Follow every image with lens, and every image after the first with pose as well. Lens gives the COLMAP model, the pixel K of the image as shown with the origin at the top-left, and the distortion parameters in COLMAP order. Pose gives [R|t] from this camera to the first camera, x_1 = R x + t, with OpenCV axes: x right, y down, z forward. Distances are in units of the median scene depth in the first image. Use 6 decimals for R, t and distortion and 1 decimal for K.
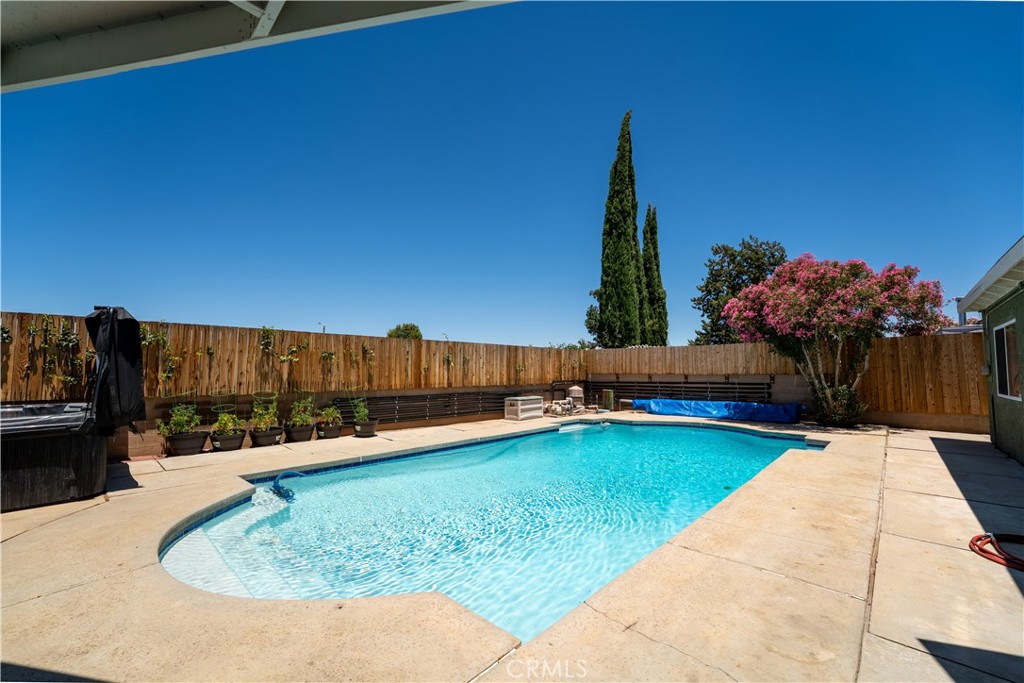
lens RADIAL K [[418.9, 0, 504.4], [0, 418.9, 342.3], [0, 0, 1]] dist [-0.024498, 0.000140]
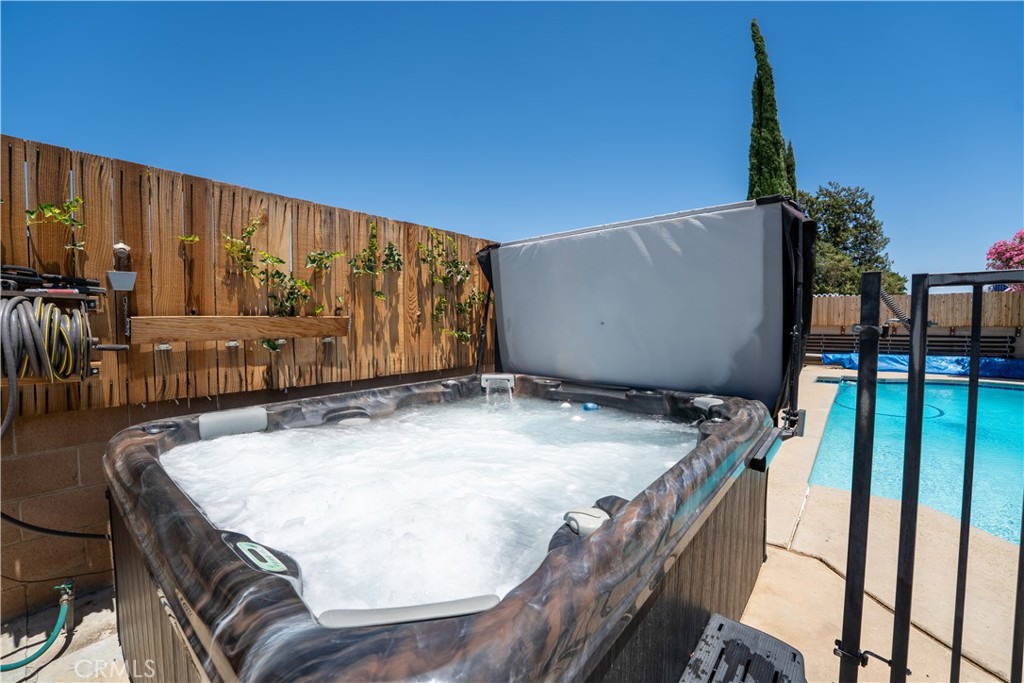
lens RADIAL K [[418.9, 0, 512.1], [0, 418.9, 338.9], [0, 0, 1]] dist [-0.024498, 0.000140]
pose [[0.998867, -0.002043, 0.047537, -0.409565], [-0.003026, 0.994328, 0.106310, 0.011145], [-0.047485, -0.106333, 0.993196, 0.144233]]
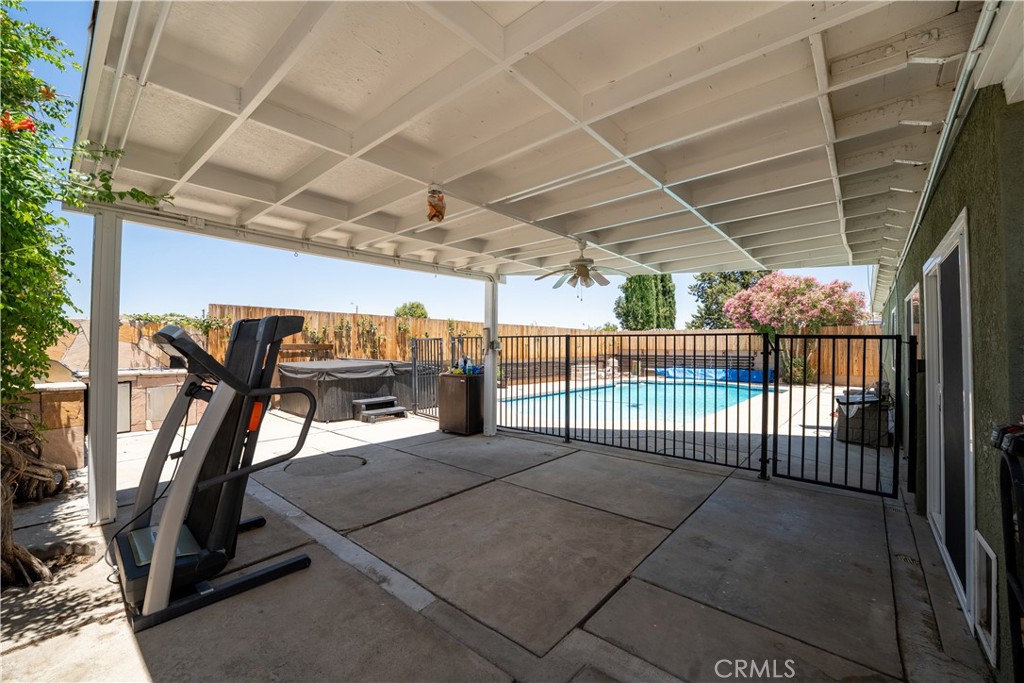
lens RADIAL K [[418.9, 0, 513.0], [0, 418.9, 341.0], [0, 0, 1]] dist [-0.024498, 0.000140]
pose [[0.998946, 0.005974, 0.045513, -0.219368], [-0.008281, 0.998681, 0.050664, -0.019271], [-0.045150, -0.050988, 0.997678, -0.337583]]
